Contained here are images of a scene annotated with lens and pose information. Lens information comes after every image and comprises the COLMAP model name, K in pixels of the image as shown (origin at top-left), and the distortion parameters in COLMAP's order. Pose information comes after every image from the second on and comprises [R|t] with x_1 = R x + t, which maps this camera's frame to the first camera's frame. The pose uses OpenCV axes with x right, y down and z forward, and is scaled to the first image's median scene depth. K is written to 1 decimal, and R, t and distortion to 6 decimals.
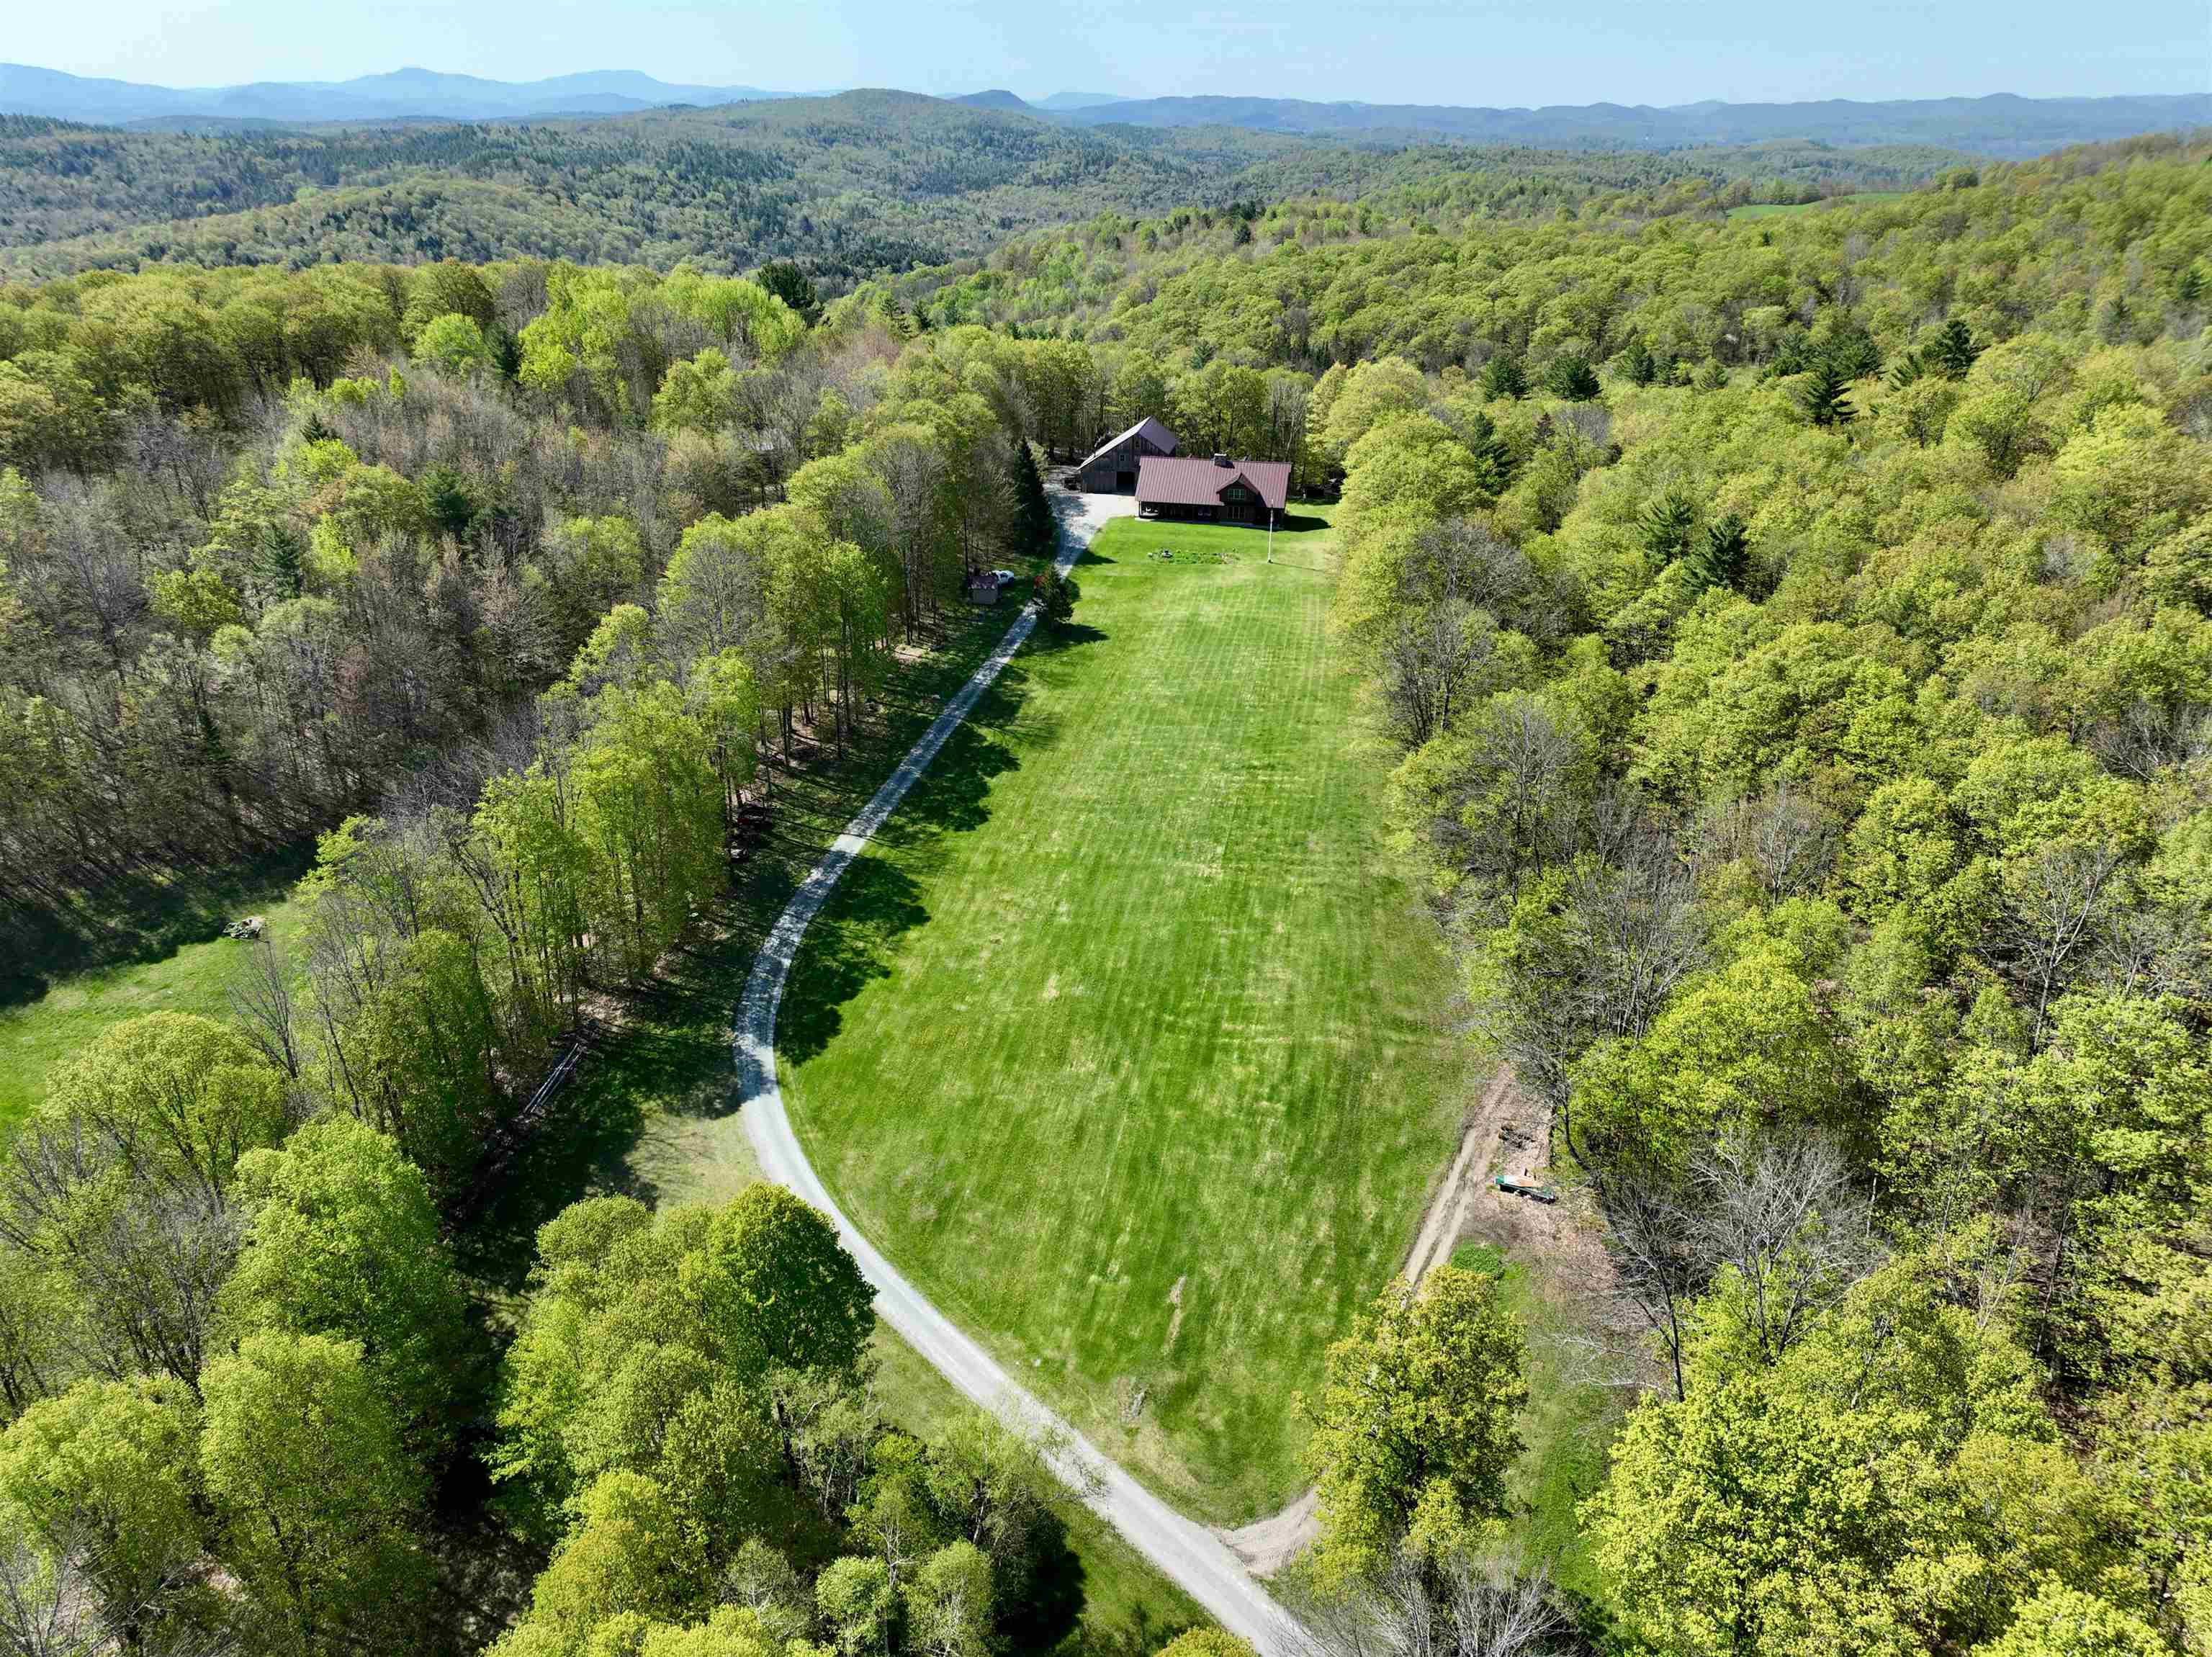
lens RADIAL K [[1541.2, 0, 1106.0], [0, 1541.2, 828.5], [0, 0, 1]] dist [-0.007778, 0.025454]
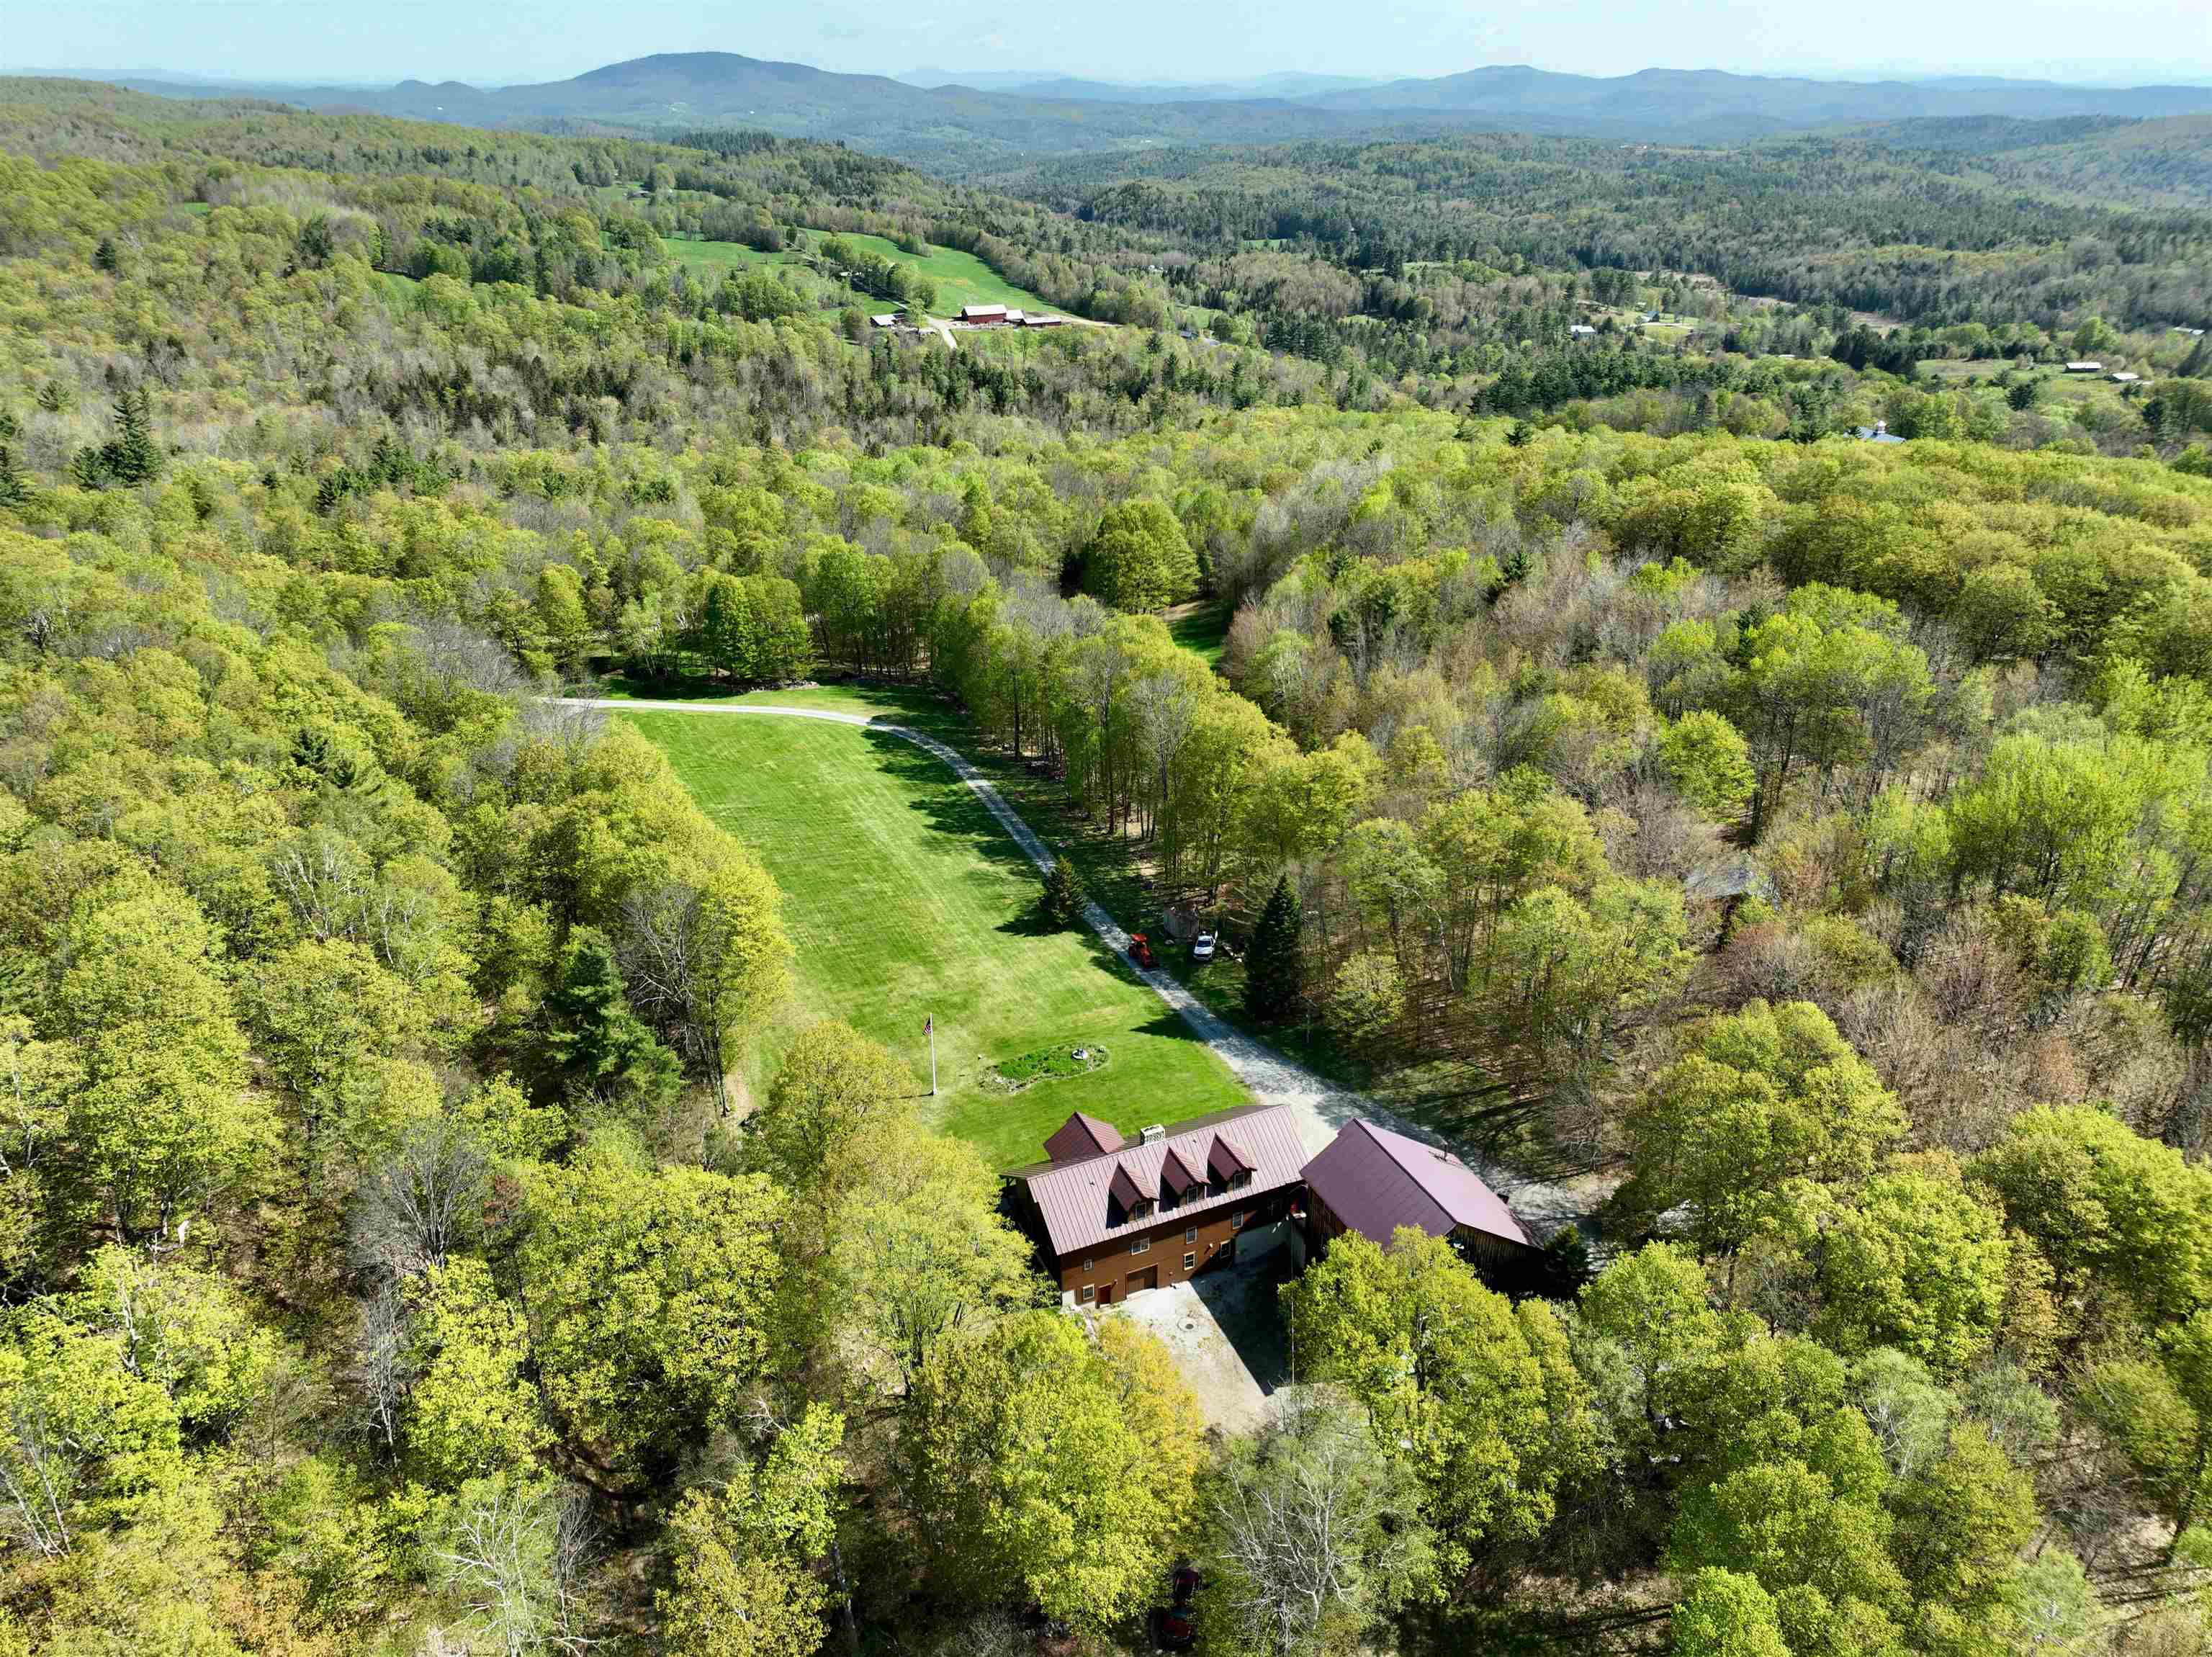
lens RADIAL K [[1541.2, 0, 1106.0], [0, 1541.2, 828.5], [0, 0, 1]] dist [-0.007778, 0.025454]
pose [[-0.818523, 0.226268, -0.528036, 0.478281], [-0.269607, 0.660351, 0.700891, -0.939247], [0.507279, 0.716058, -0.479509, 1.627221]]
